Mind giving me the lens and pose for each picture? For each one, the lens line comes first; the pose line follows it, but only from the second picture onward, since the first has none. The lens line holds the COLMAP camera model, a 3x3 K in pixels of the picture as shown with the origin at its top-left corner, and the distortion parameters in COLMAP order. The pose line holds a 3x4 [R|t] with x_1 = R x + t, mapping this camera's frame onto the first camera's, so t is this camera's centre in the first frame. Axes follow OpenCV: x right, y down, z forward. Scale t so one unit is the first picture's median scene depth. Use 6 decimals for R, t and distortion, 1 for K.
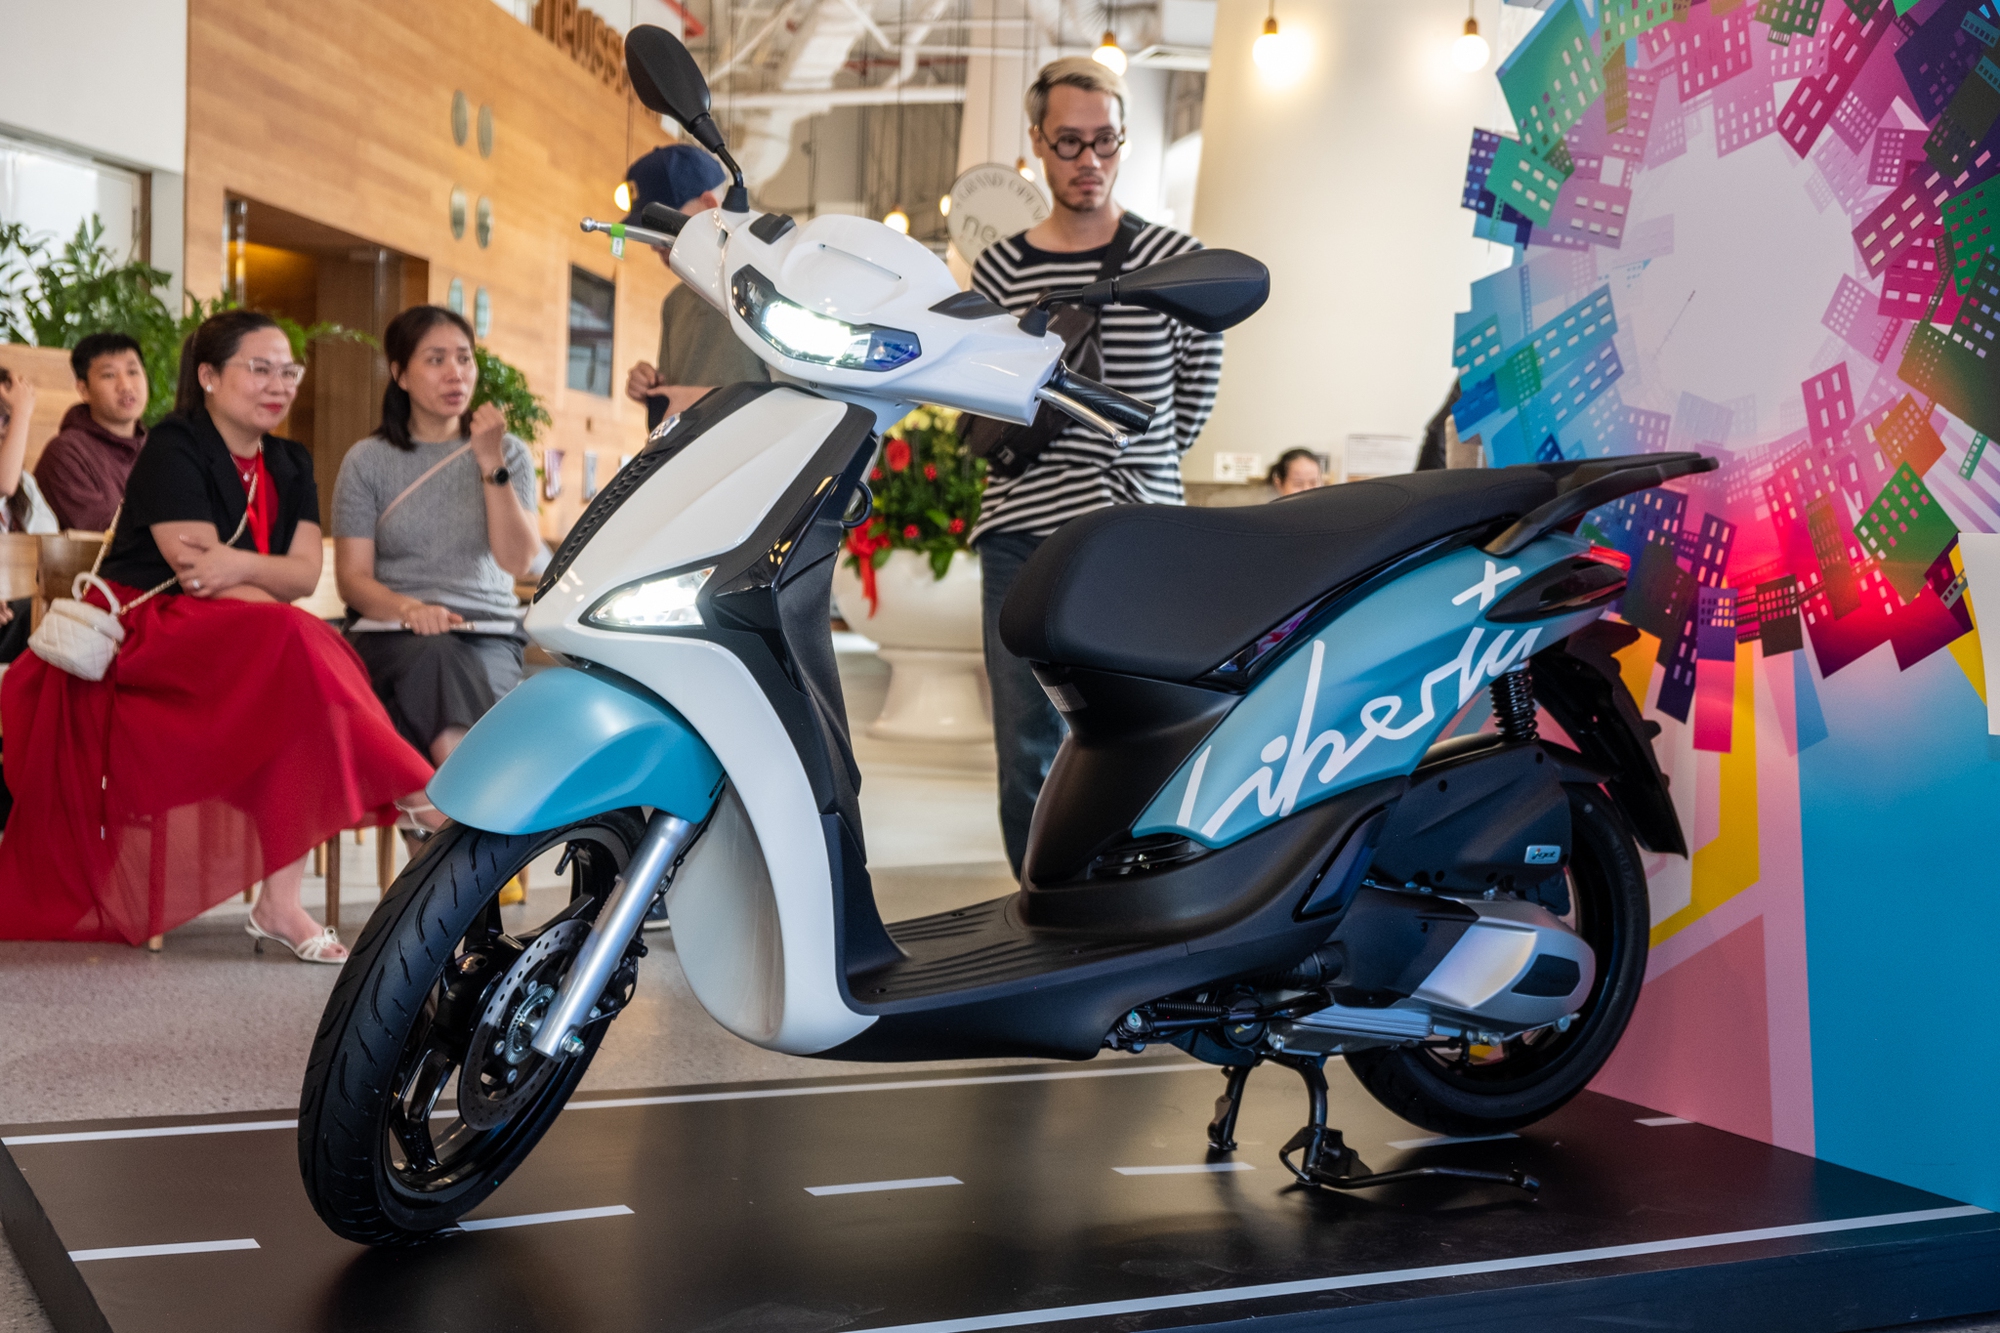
lens RADIAL K [[2629.0, 0, 1000.9], [0, 2629.0, 661.9], [0, 0, 1]] dist [-0.019821, 0.000000]
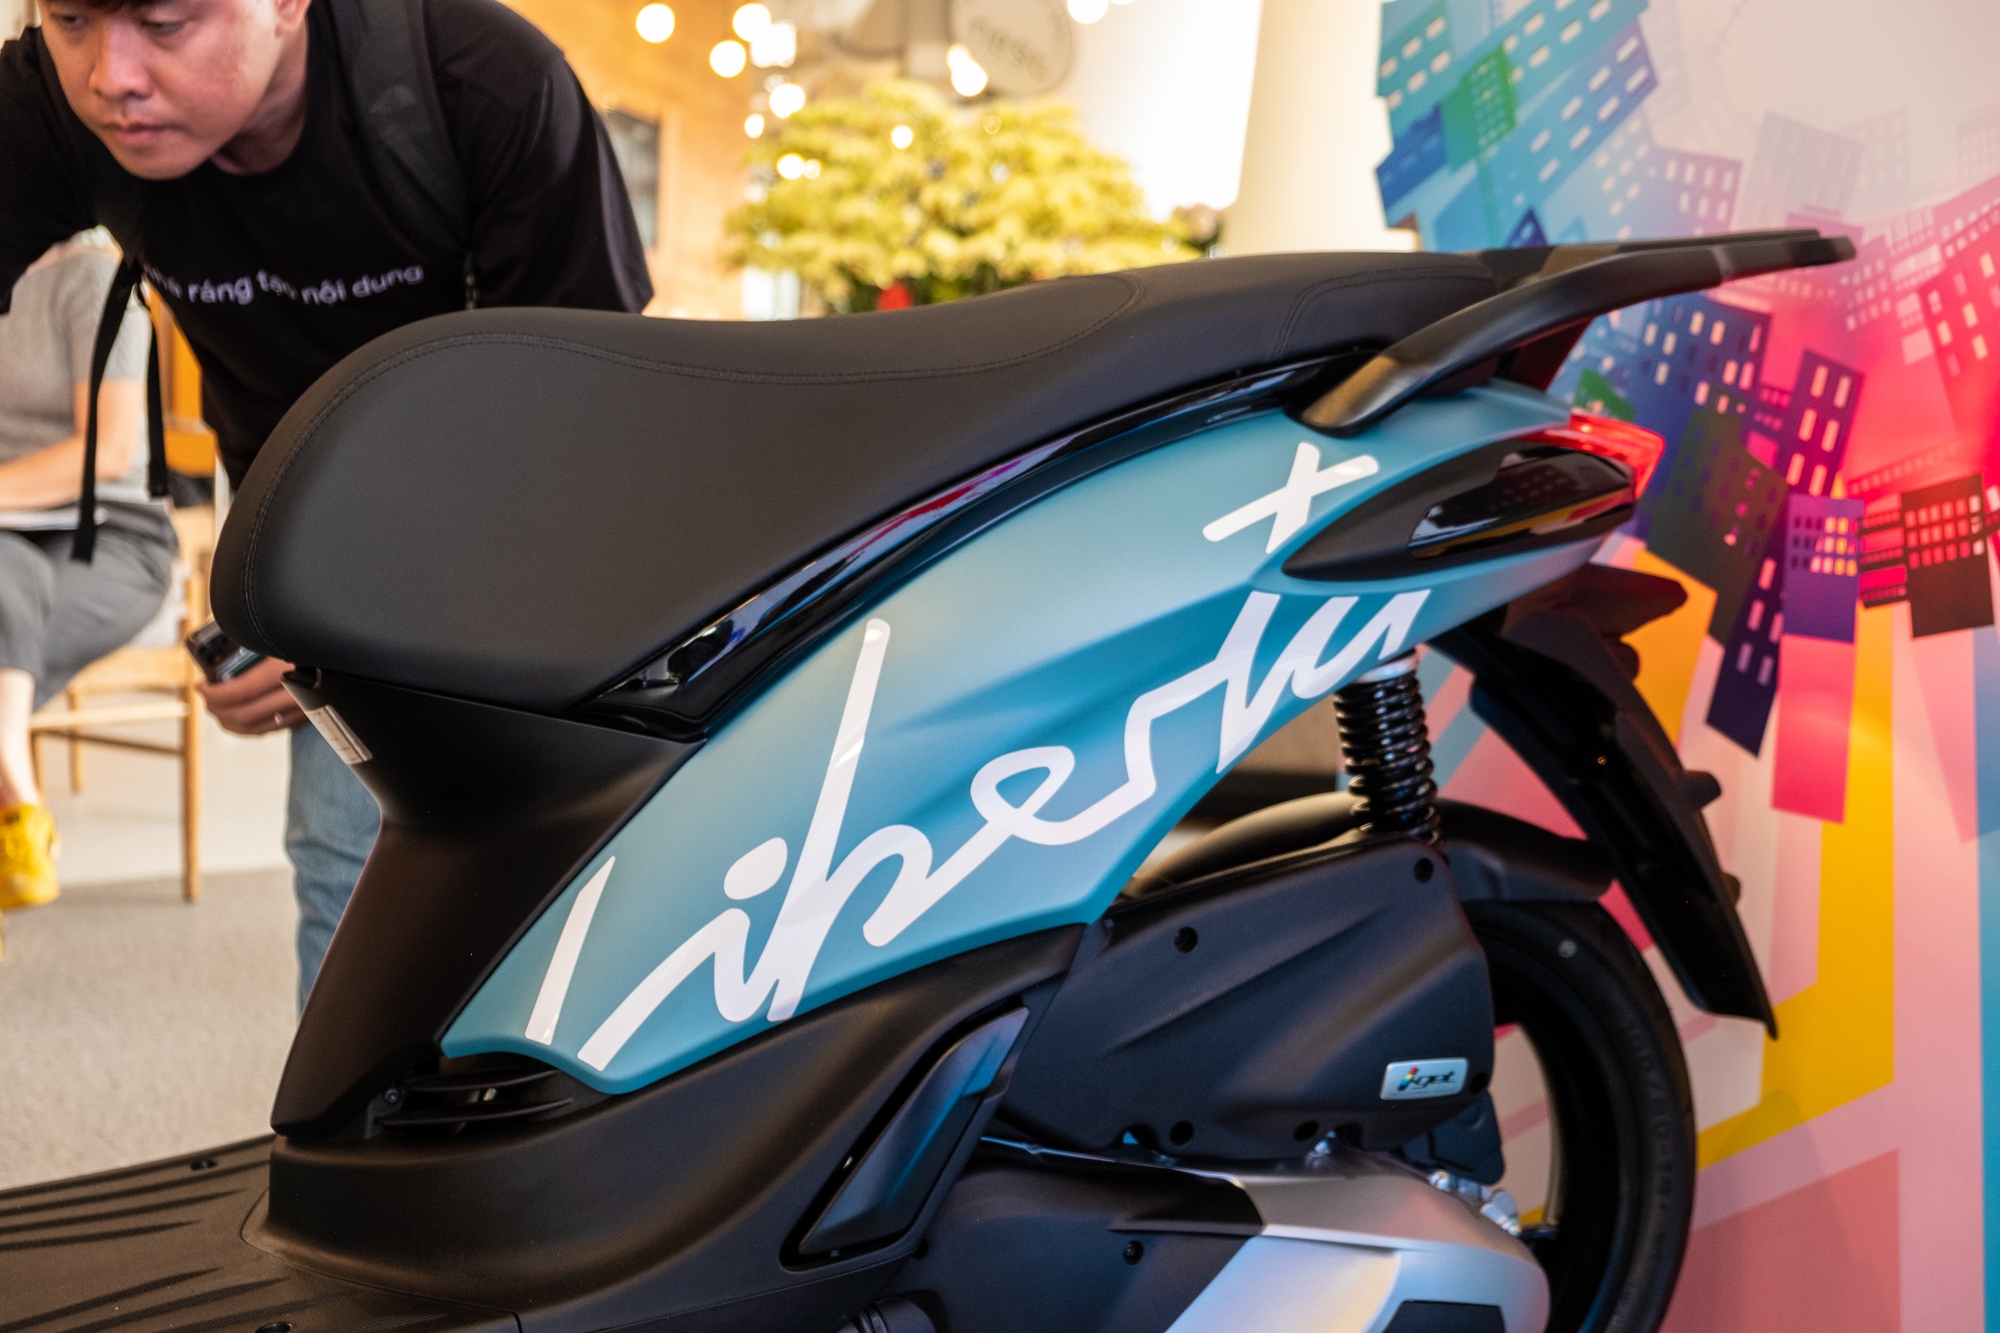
lens RADIAL K [[2648.2, 0, 1024.1], [0, 2648.2, 609.1], [0, 0, 1]] dist [-0.005860, 0.000000]
pose [[0.998765, 0.011828, -0.048251, 0.142083], [-0.010371, 0.999486, 0.030336, -0.020239], [0.048585, -0.029798, 0.998374, 0.476894]]
